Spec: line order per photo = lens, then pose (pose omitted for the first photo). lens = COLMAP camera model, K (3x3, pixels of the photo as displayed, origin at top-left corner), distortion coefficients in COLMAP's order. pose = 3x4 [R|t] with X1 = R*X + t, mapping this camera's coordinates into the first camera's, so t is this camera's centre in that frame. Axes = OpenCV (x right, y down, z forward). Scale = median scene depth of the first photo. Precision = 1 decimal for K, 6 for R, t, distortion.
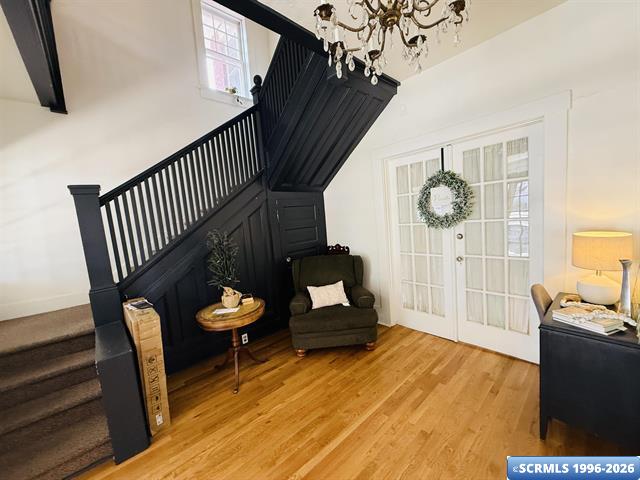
lens RADIAL K [[255.1, 0, 318.9], [0, 255.1, 242.7], [0, 0, 1]] dist [-0.005406, 0.001459]
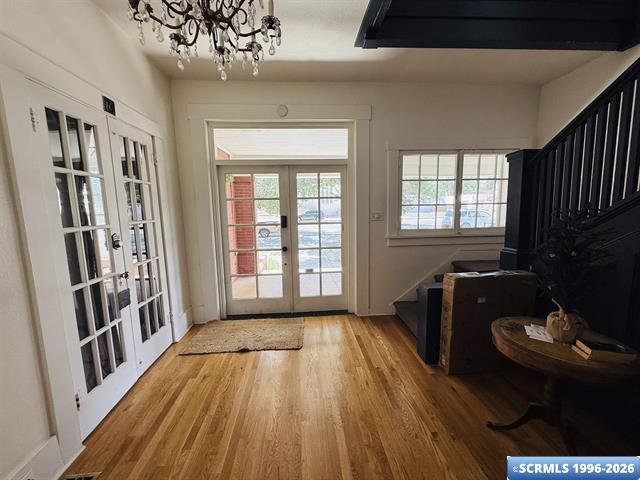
lens RADIAL K [[255.1, 0, 316.7], [0, 255.1, 237.2], [0, 0, 1]] dist [-0.005406, 0.001459]
pose [[-0.610355, 0.190233, -0.768946, 0.554331], [-0.010942, 0.968617, 0.248316, -0.153731], [0.792053, 0.159975, -0.589119, 1.171413]]
